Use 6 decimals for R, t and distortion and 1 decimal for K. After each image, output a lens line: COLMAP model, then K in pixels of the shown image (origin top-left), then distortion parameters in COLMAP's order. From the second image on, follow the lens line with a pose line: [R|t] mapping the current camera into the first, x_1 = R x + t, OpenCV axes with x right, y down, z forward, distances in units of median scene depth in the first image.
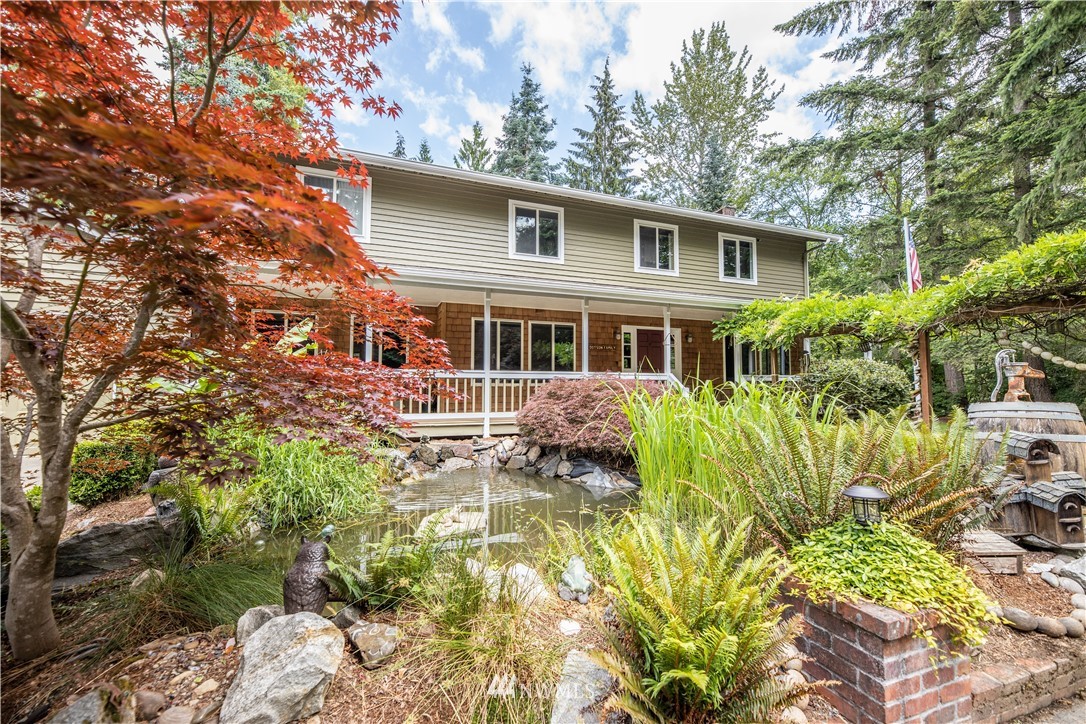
lens RADIAL K [[434.5, 0, 543.0], [0, 434.5, 362.0], [0, 0, 1]] dist [-0.000203, -0.002619]
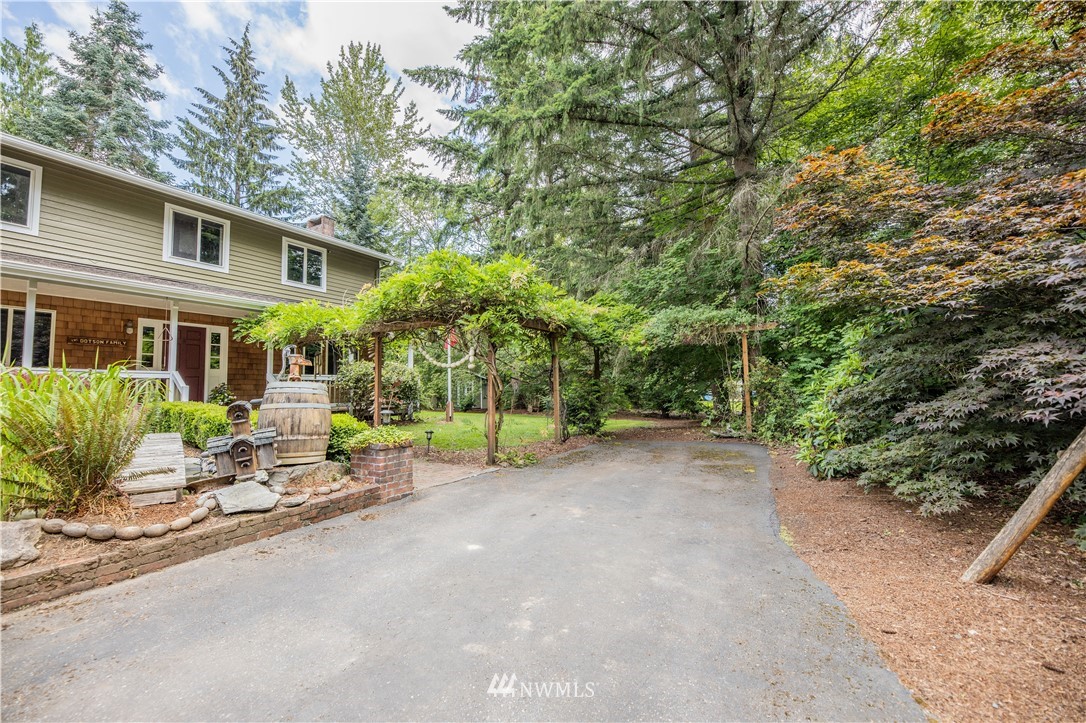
lens RADIAL K [[434.5, 0, 543.0], [0, 434.5, 361.5], [0, 0, 1]] dist [-0.000203, -0.002619]
pose [[0.785573, 0.023985, 0.618304, 0.098619], [-0.010940, 0.999631, -0.024878, 0.005786], [-0.618672, 0.012779, 0.785546, -0.069008]]
